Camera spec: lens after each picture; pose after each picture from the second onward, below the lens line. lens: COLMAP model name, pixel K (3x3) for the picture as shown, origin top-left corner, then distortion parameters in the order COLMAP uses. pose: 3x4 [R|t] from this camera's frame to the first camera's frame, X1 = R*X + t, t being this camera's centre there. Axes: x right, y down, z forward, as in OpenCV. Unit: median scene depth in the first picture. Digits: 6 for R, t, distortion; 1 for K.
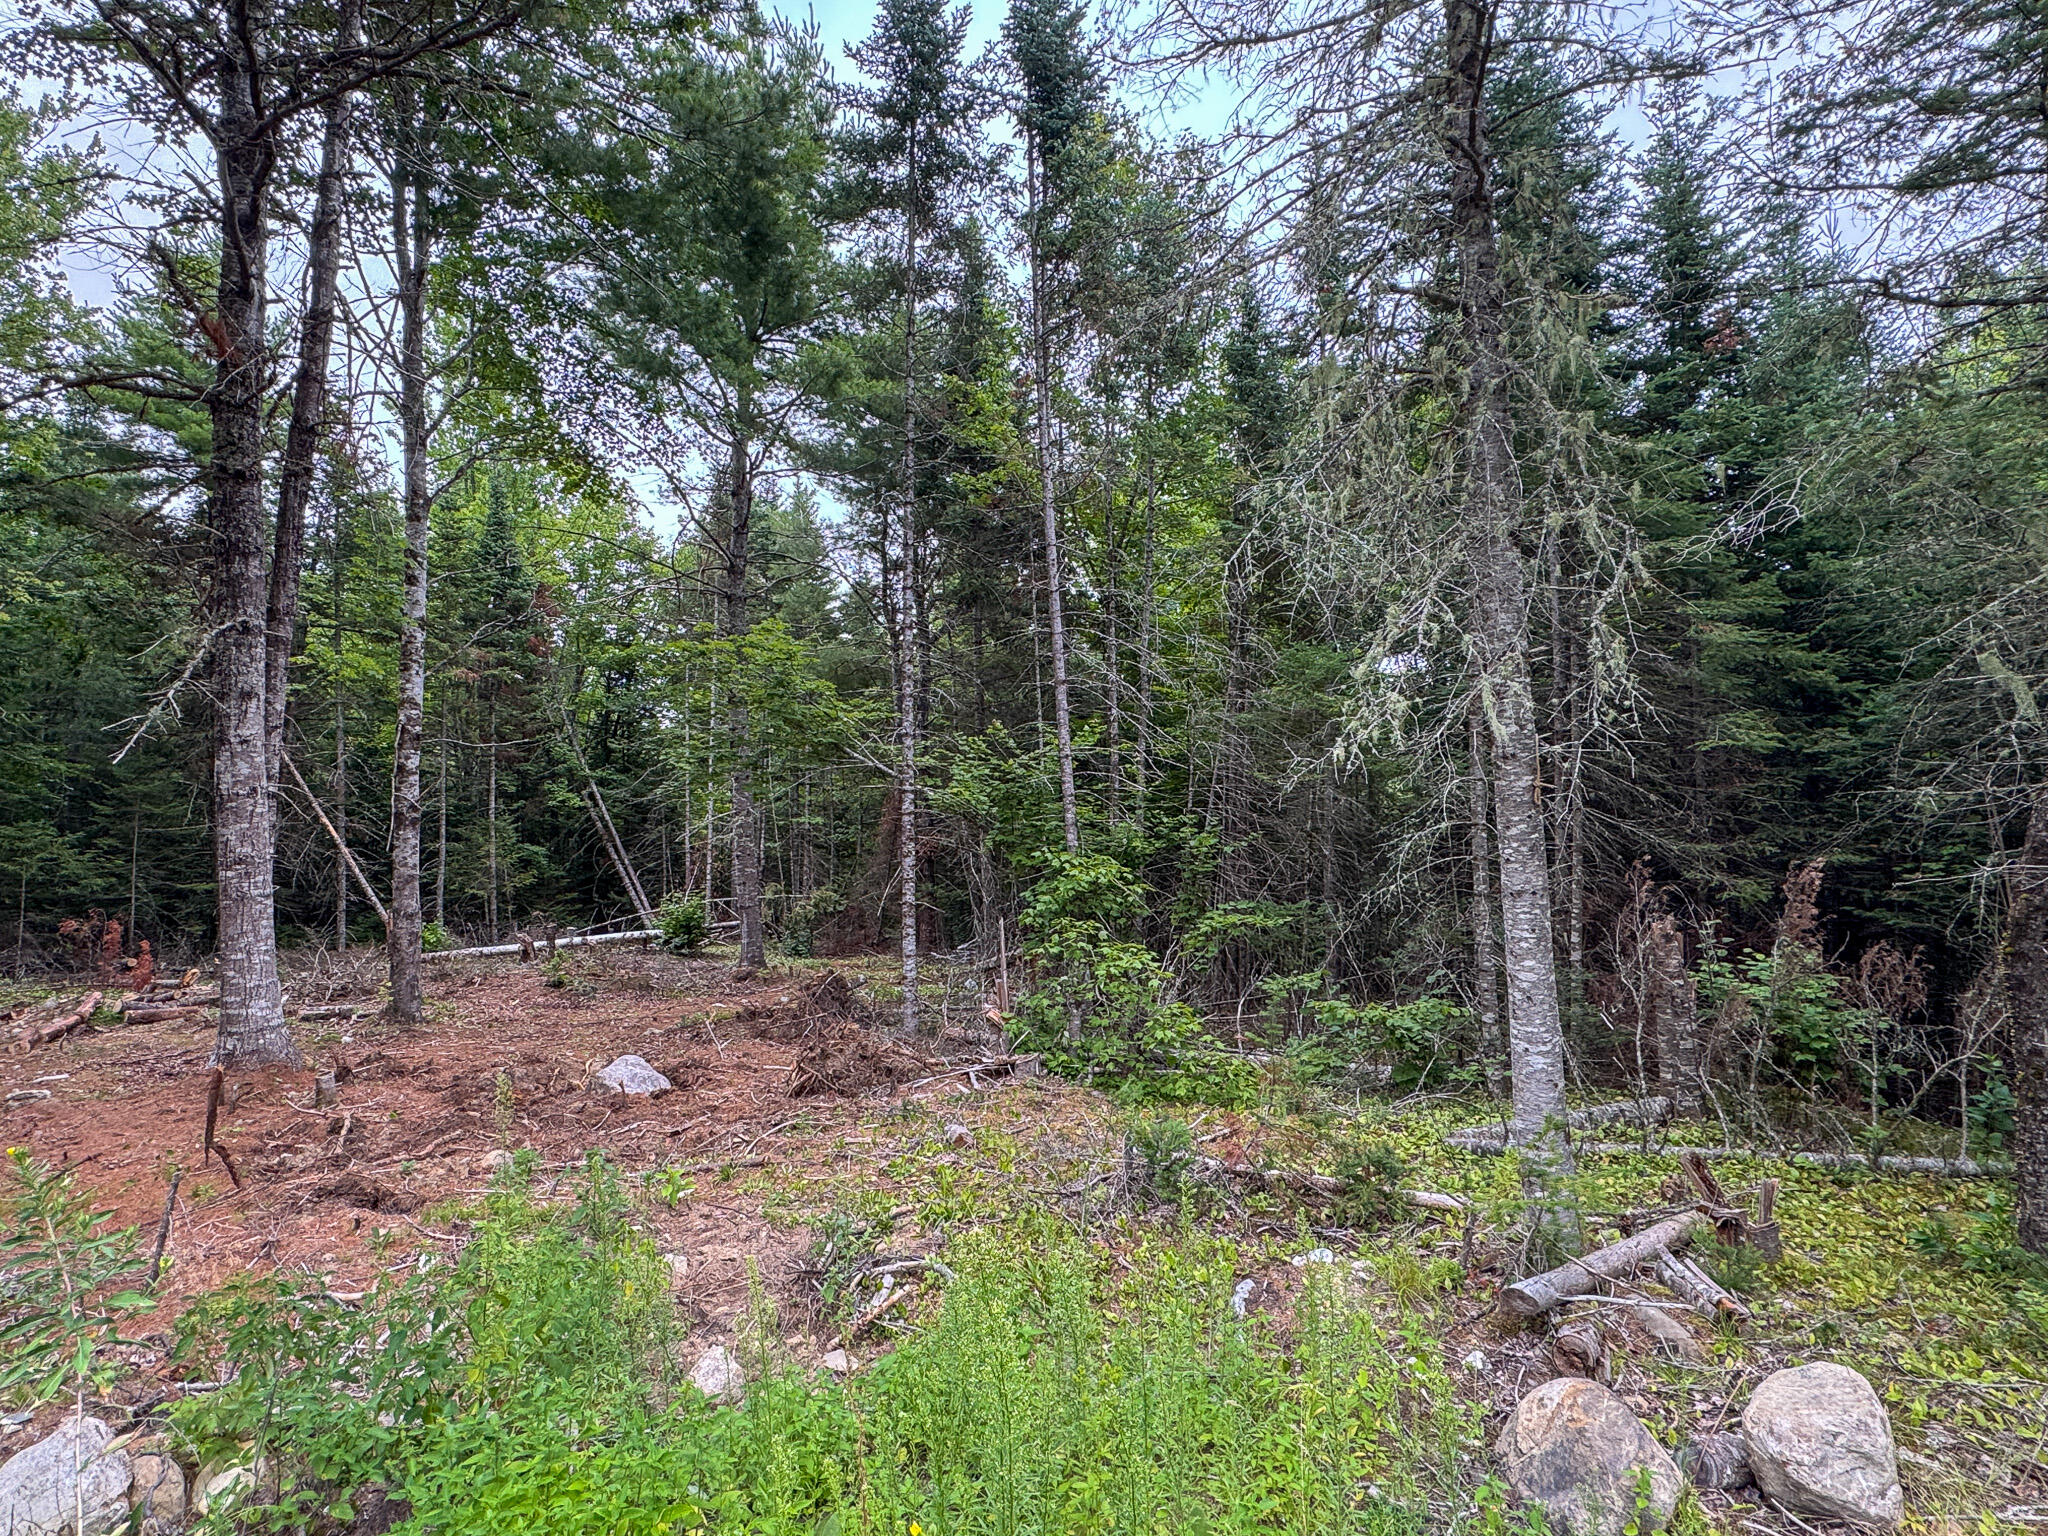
lens RADIAL K [[1082.2, 0, 1025.1], [0, 1082.2, 766.3], [0, 0, 1]] dist [-0.001585, 0.002039]
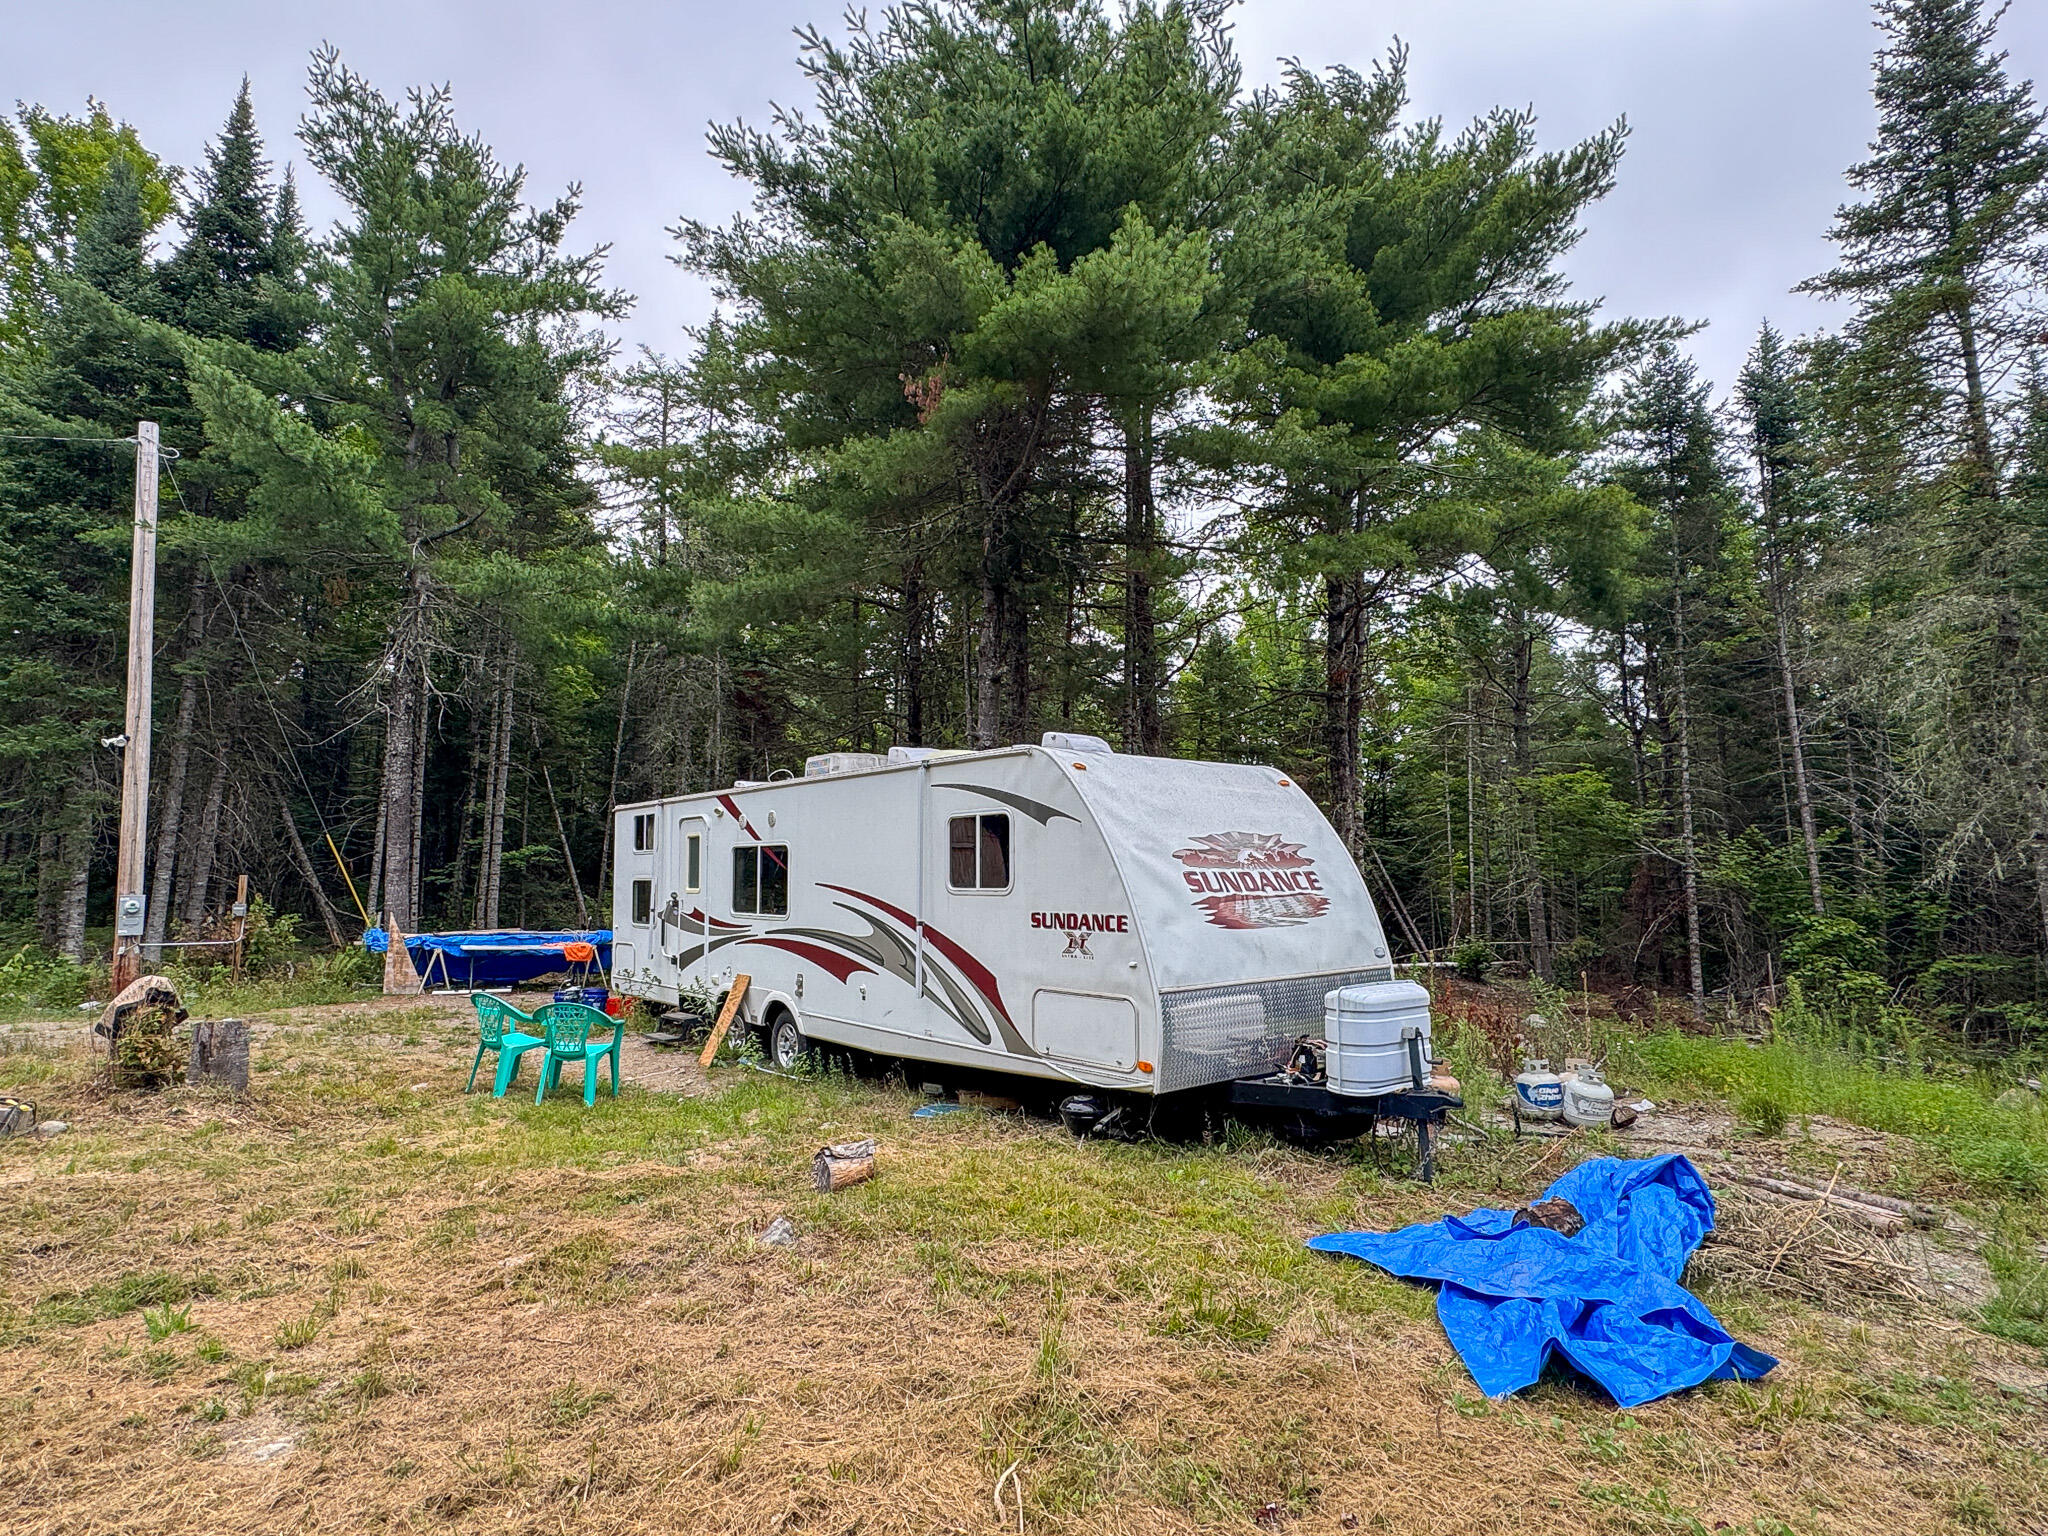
lens RADIAL K [[1082.2, 0, 1014.0], [0, 1082.2, 773.0], [0, 0, 1]] dist [-0.001585, 0.002039]
pose [[0.821856, -0.042054, -0.568141, -0.013715], [0.018803, 0.998731, -0.046727, -0.063129], [0.569385, 0.027720, 0.821603, -0.809269]]
